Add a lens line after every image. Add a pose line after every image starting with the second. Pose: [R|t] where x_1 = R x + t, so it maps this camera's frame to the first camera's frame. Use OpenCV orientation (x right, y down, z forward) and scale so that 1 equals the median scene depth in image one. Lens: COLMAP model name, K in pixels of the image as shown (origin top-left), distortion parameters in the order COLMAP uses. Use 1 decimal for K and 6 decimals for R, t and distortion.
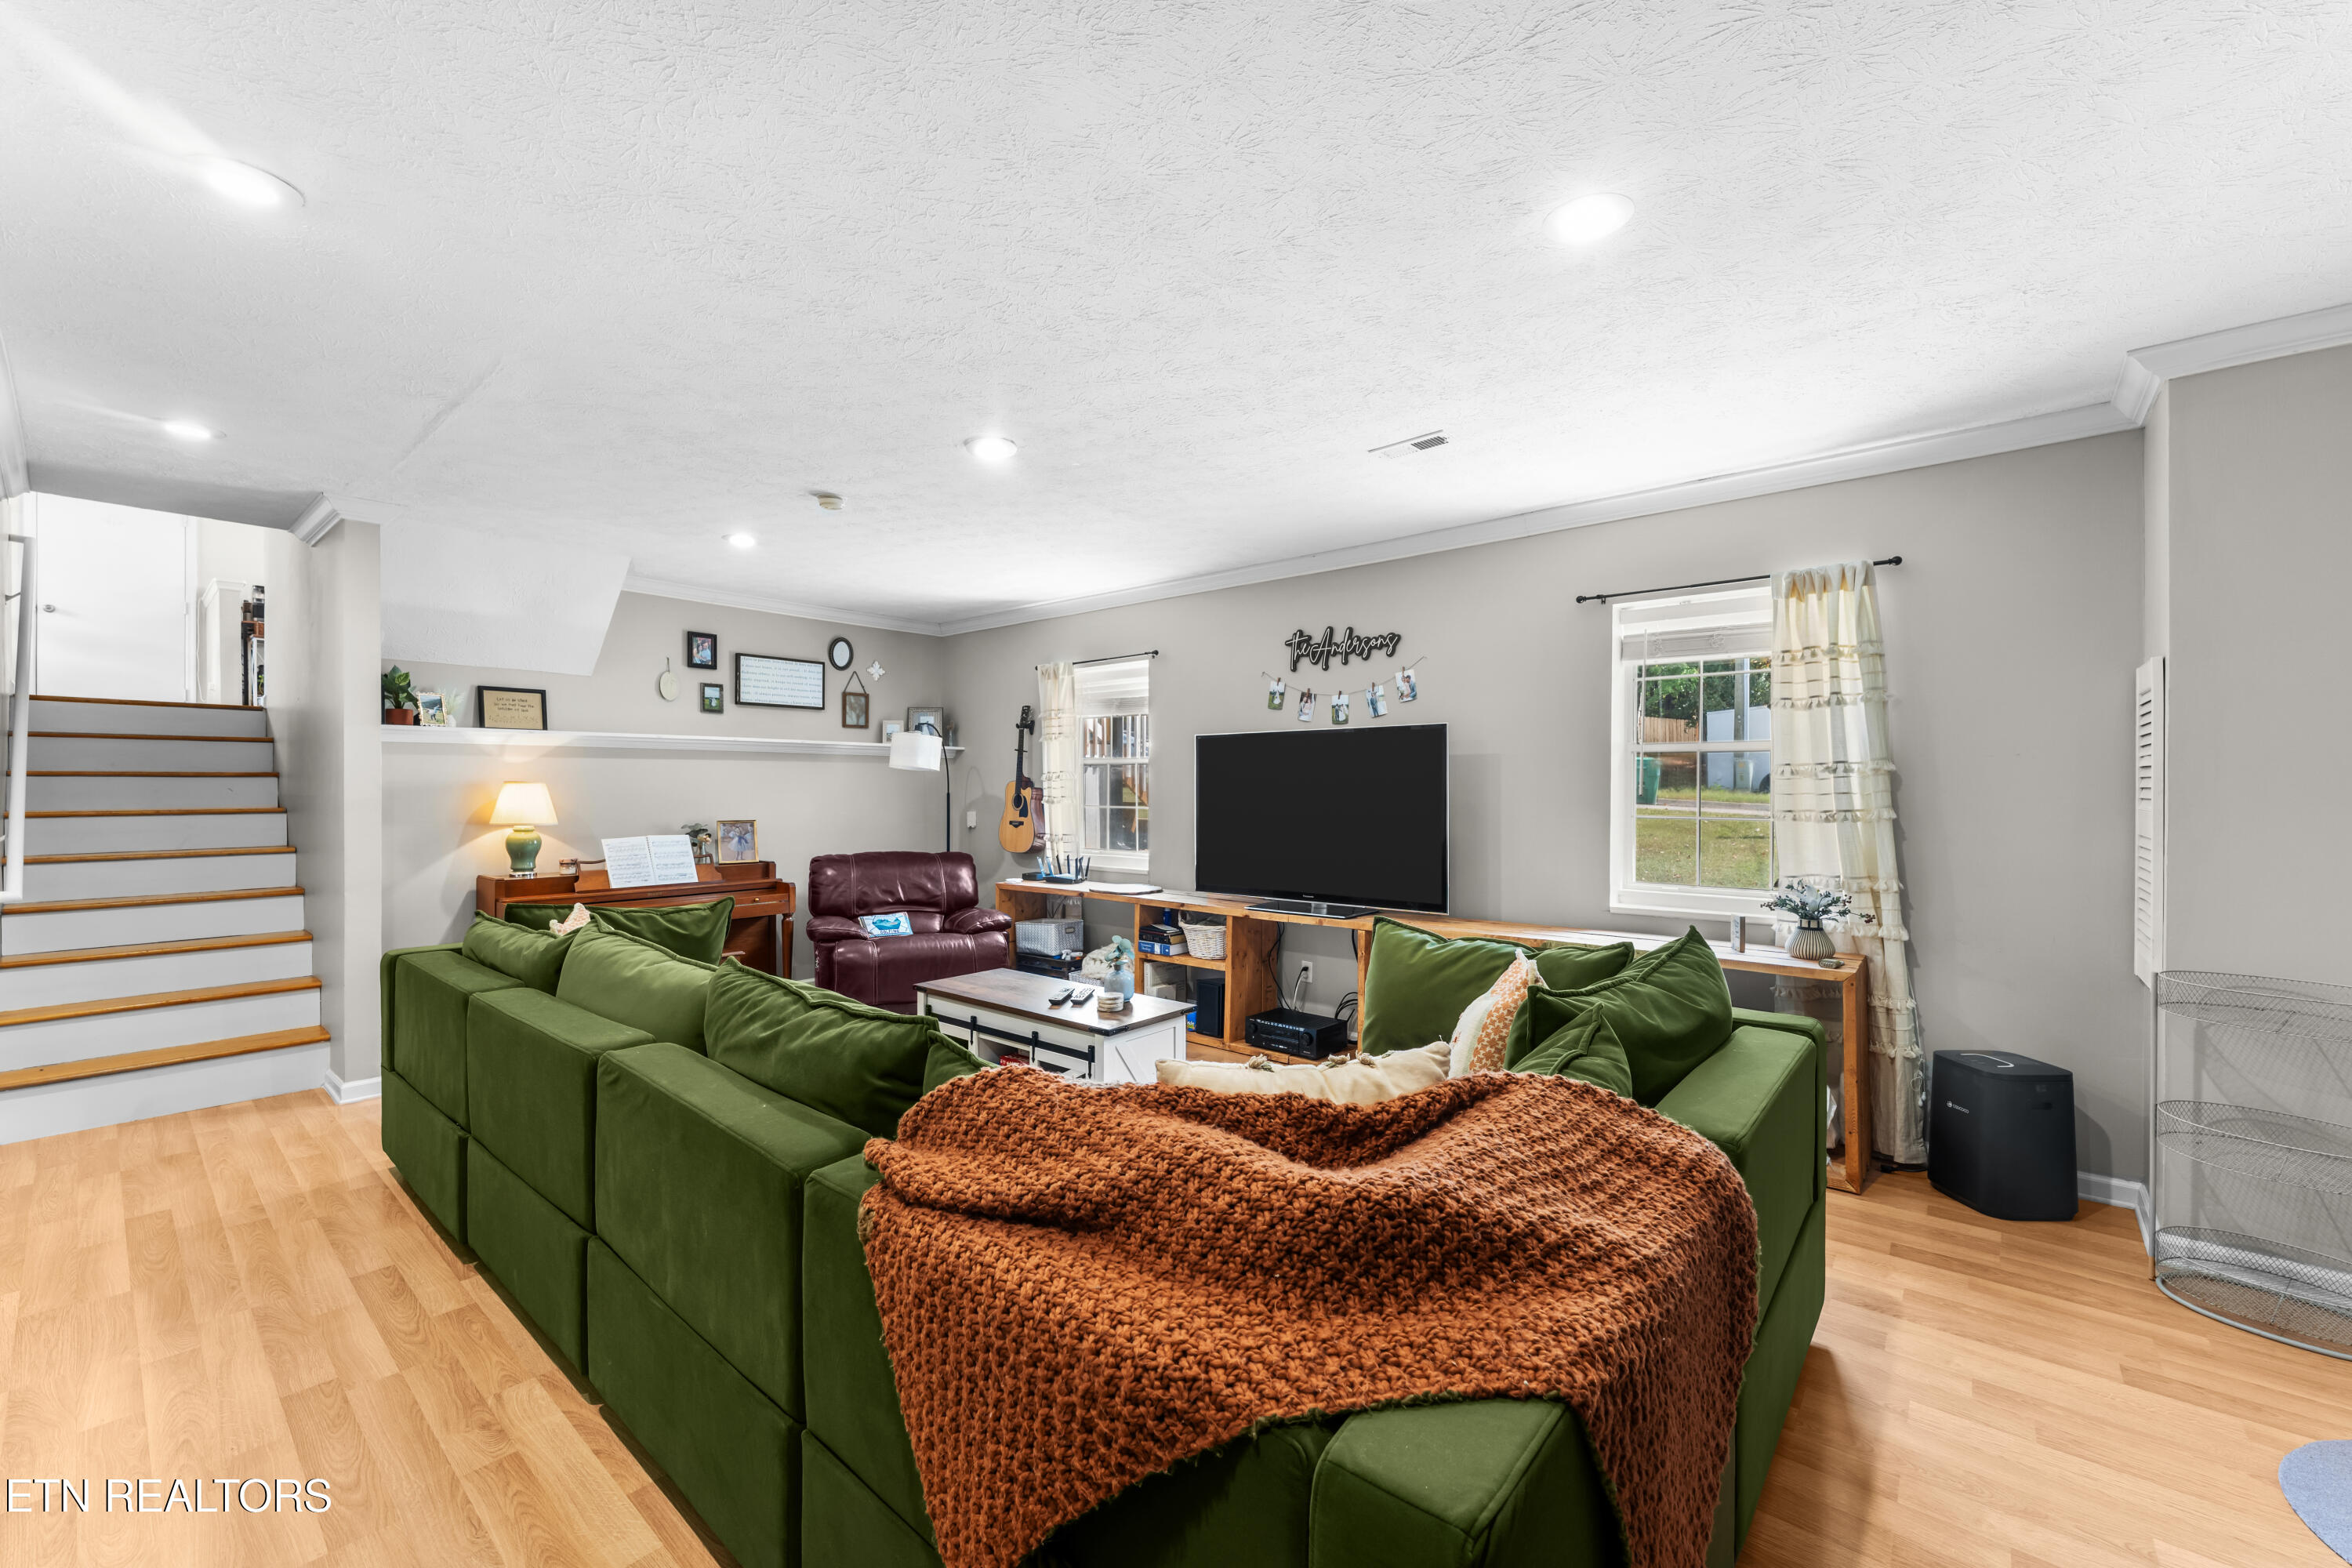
lens RADIAL K [[931.4, 0, 1169.2], [0, 931.4, 781.2], [0, 0, 1]] dist [0.000850, 0.000058]
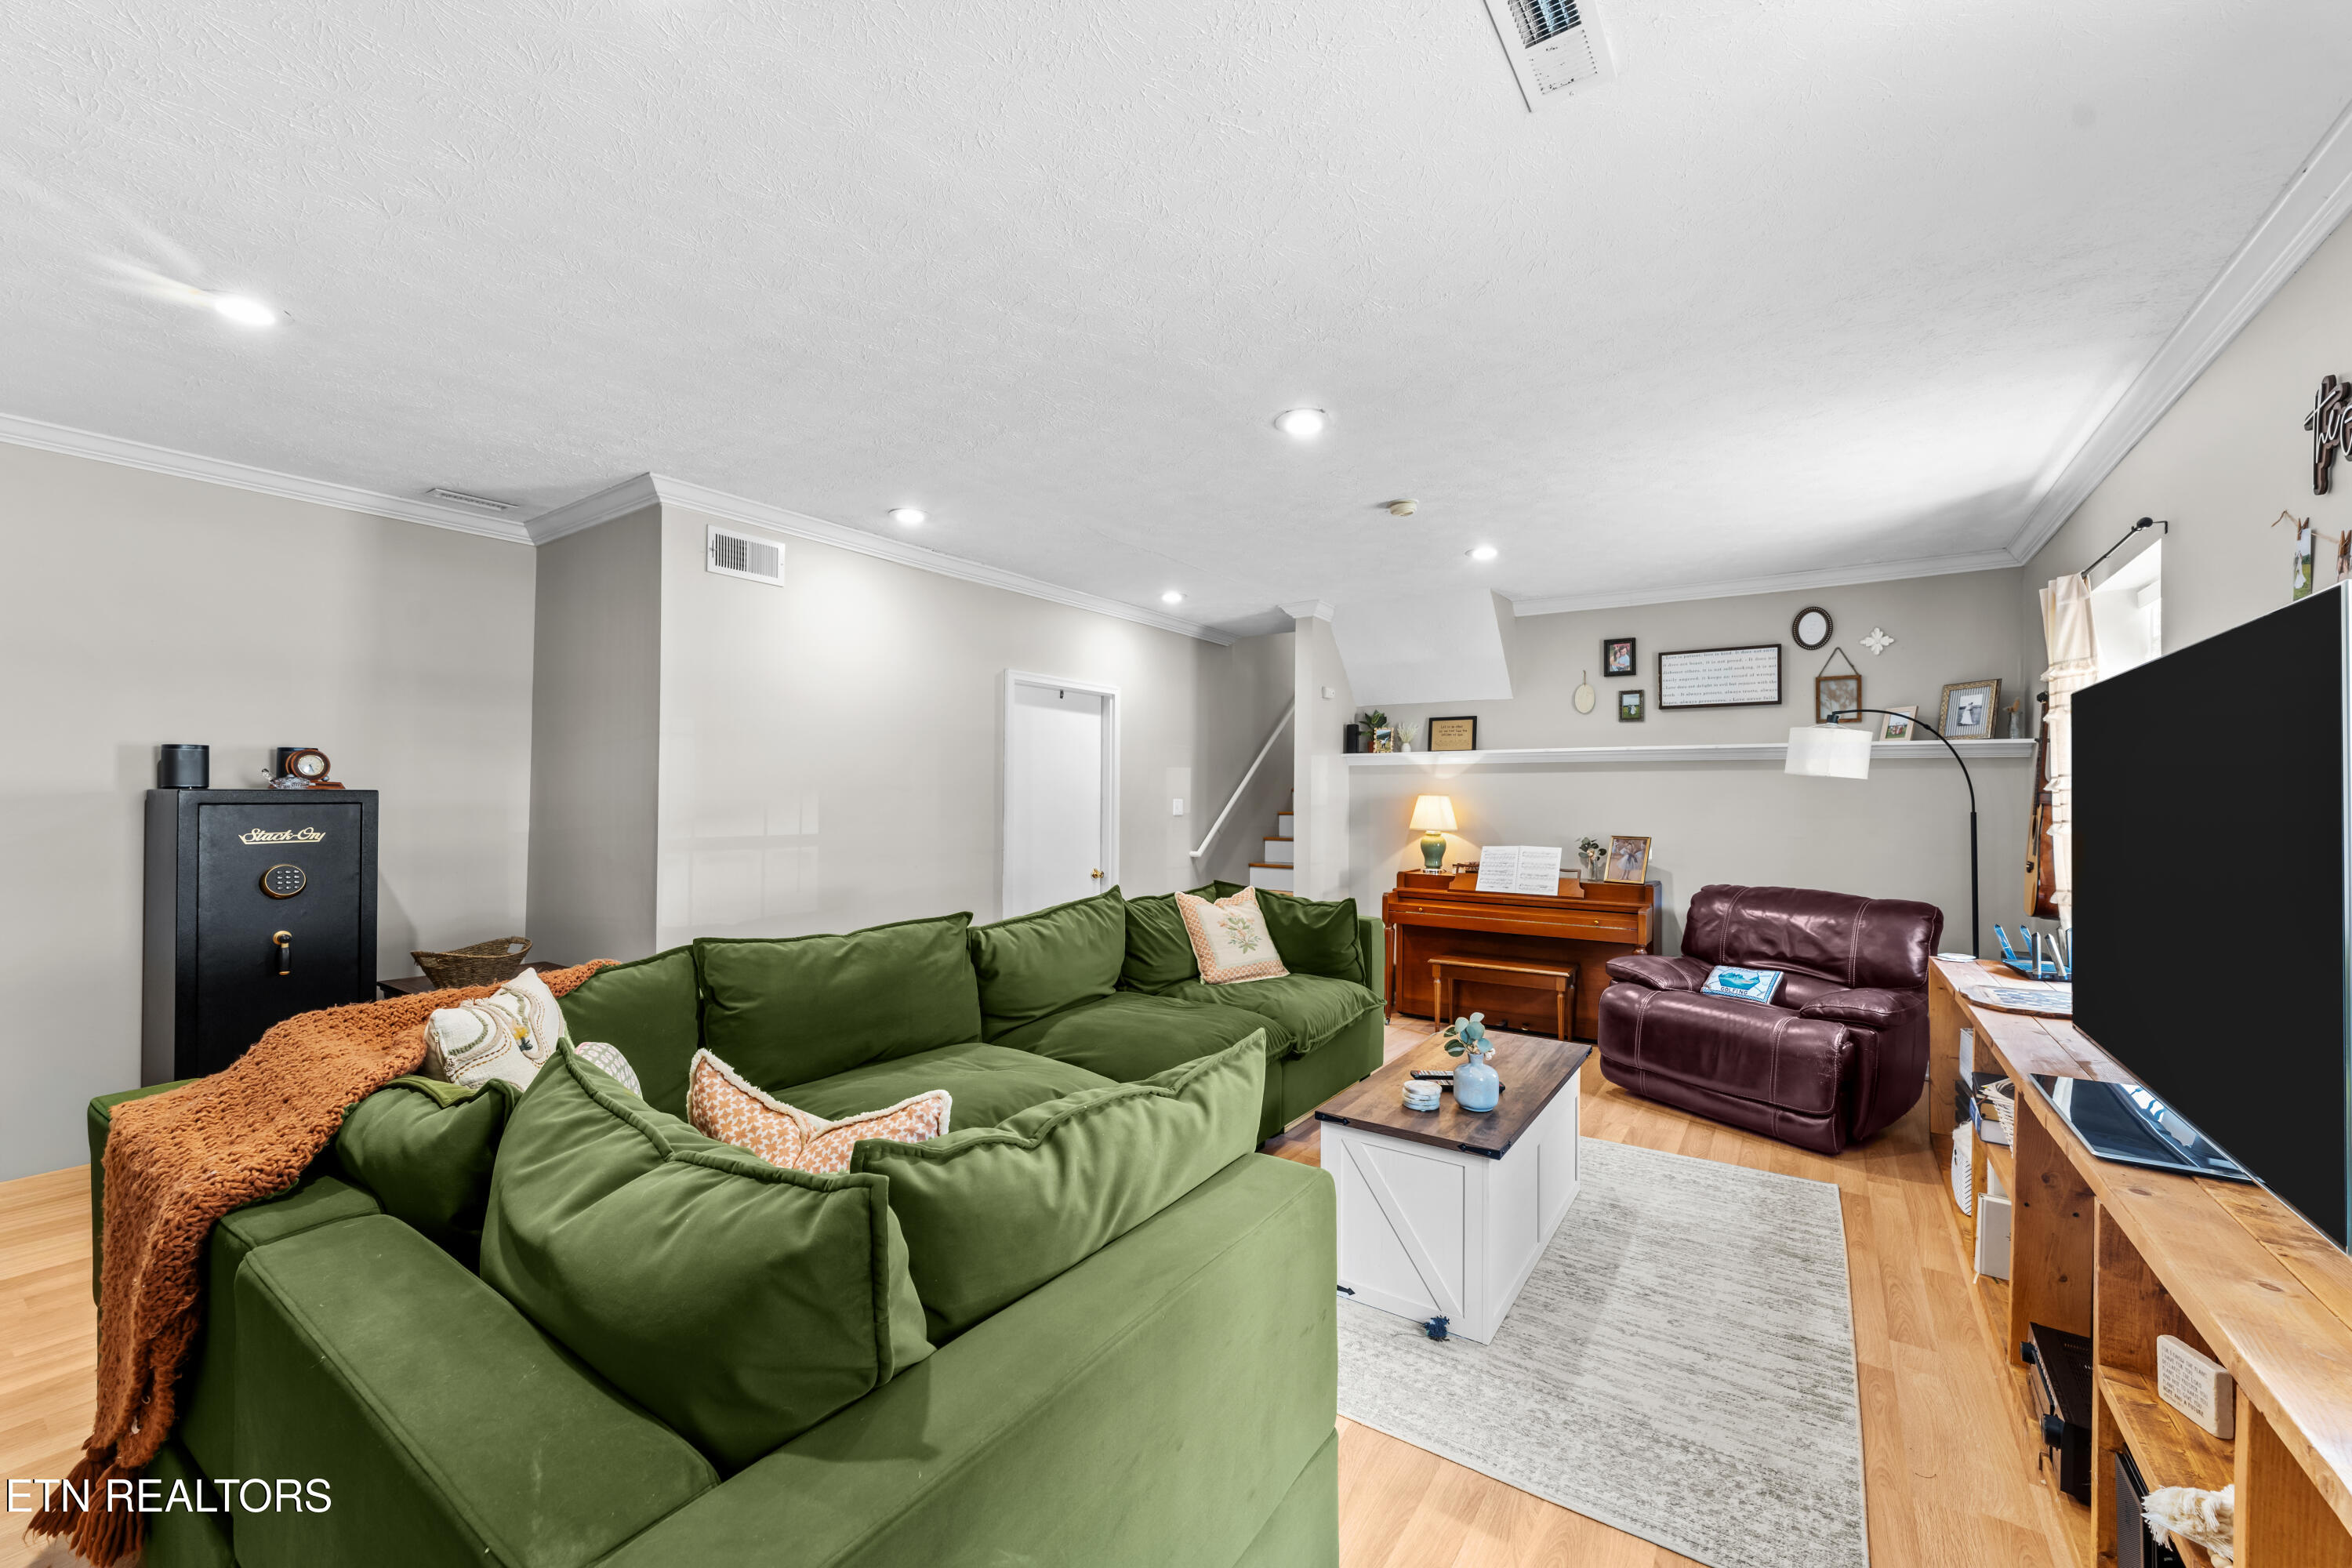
lens RADIAL K [[931.4, 0, 1169.2], [0, 931.4, 781.2], [0, 0, 1]] dist [0.000850, 0.000058]
pose [[0.104464, -0.017615, -0.994373, 0.399797], [-0.003065, 0.999833, -0.018033, 0.005329], [0.994524, 0.004932, 0.104392, 0.446594]]
